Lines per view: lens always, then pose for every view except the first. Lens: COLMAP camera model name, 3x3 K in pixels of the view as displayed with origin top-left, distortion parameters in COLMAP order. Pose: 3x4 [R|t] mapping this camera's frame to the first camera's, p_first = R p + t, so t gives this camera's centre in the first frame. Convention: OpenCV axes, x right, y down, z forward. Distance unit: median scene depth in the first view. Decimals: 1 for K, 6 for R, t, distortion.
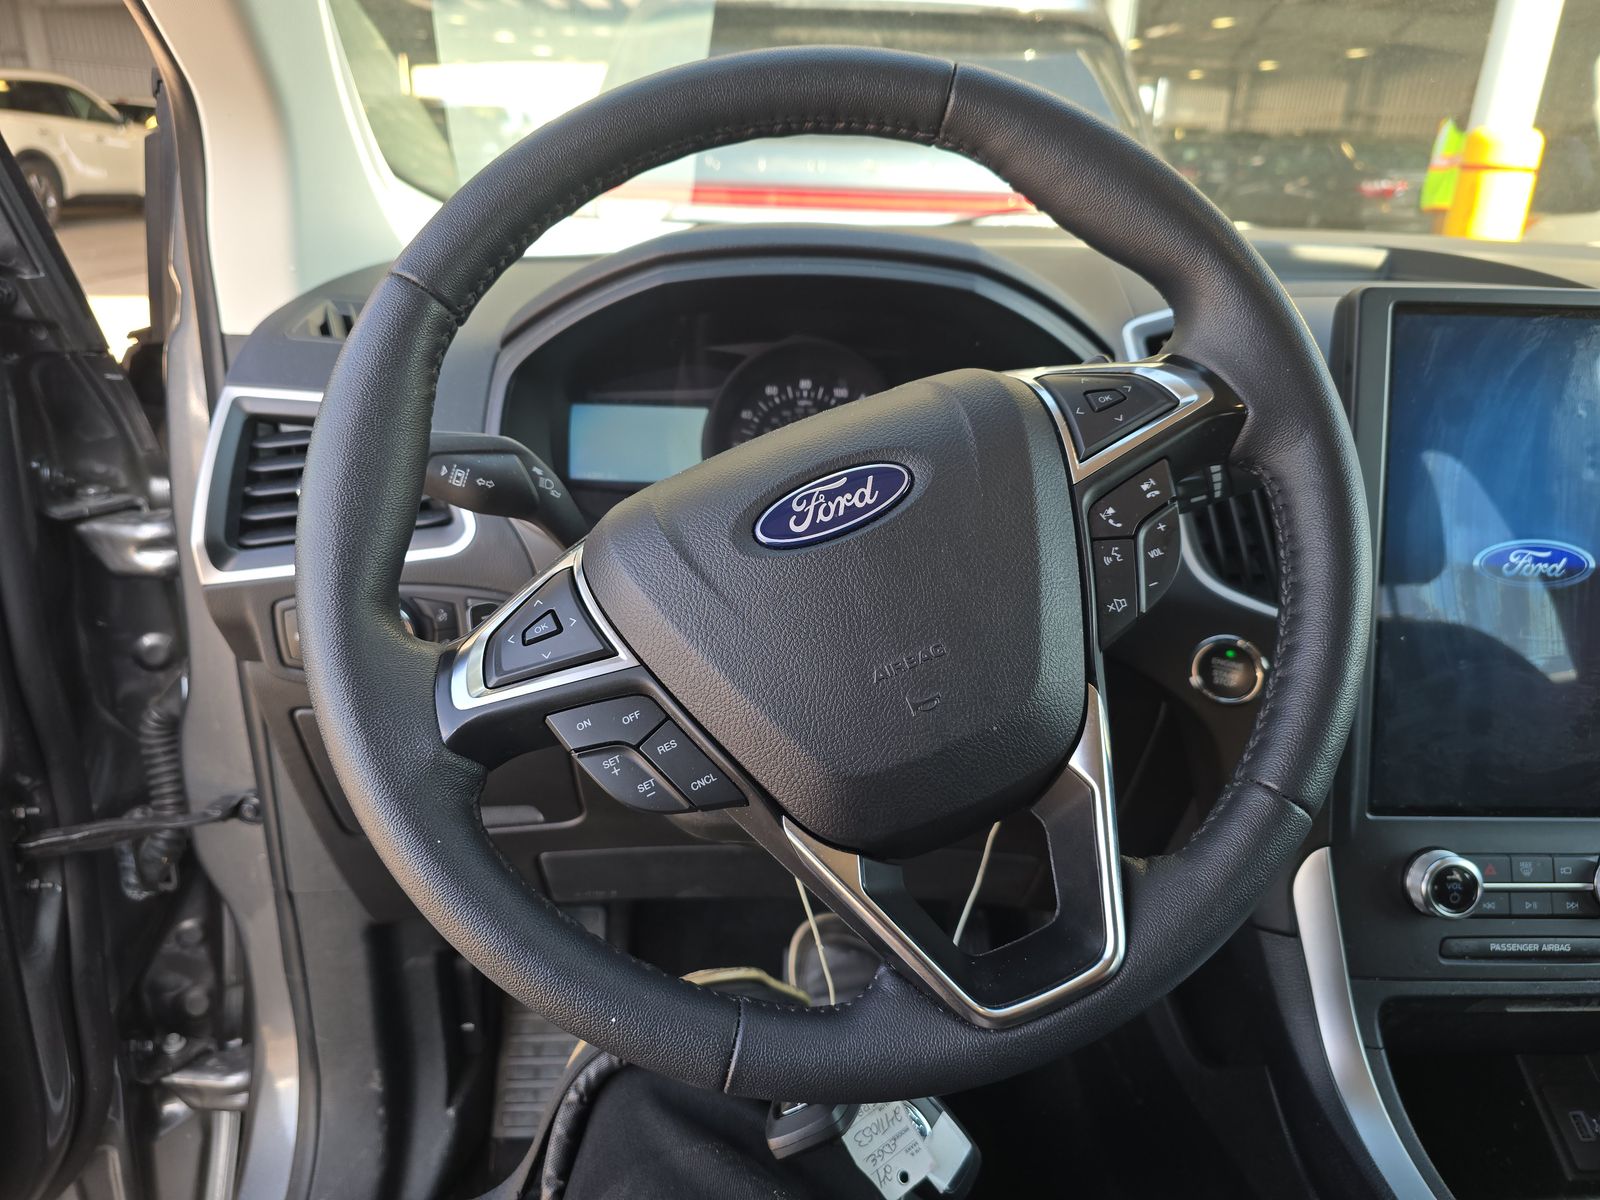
lens RADIAL K [[1102.8, 0, 764.8], [0, 1102.8, 581.1], [0, 0, 1]] dist [0.096151, -0.102076]
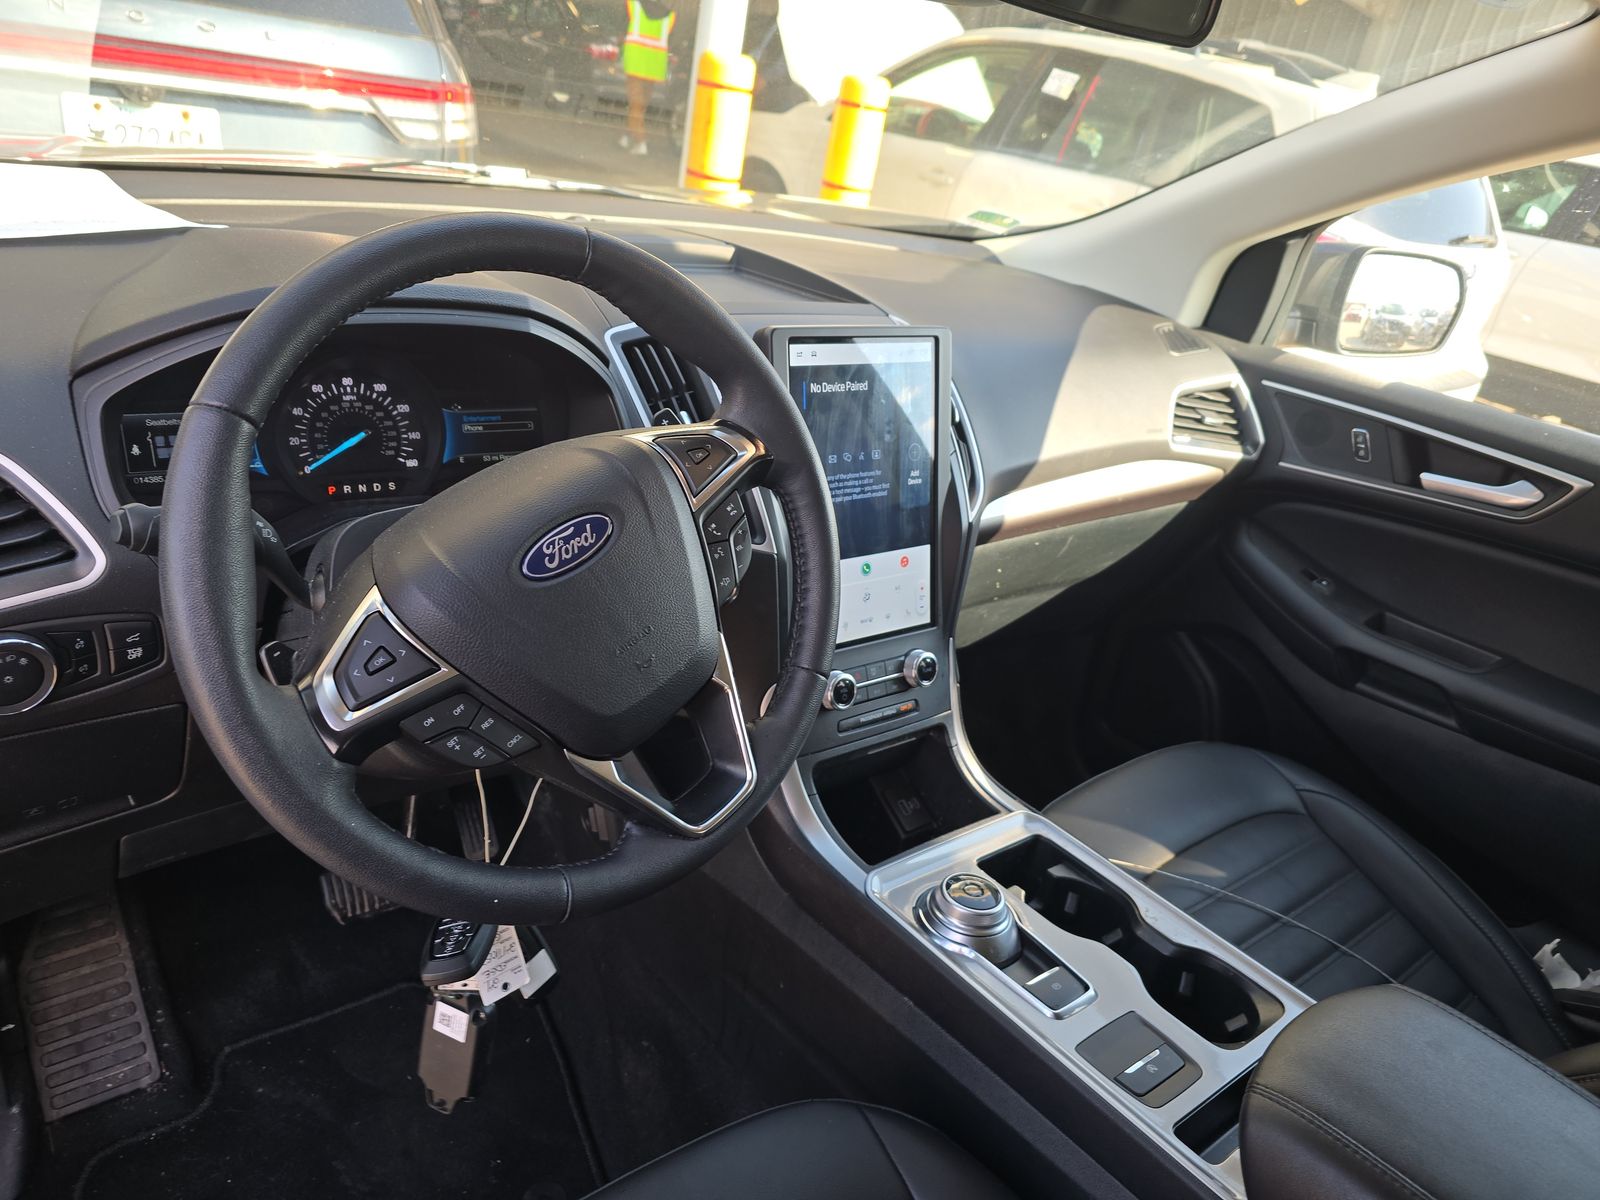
lens RADIAL K [[1056.2, 0, 800.0], [0, 1056.2, 600.0], [0, 0, 1]] dist [0.006844, -0.007297]
pose [[0.808207, -0.160782, 0.566526, -0.506433], [0.080873, 0.983196, 0.163661, -0.203754], [-0.583320, -0.086455, 0.807629, -0.364515]]
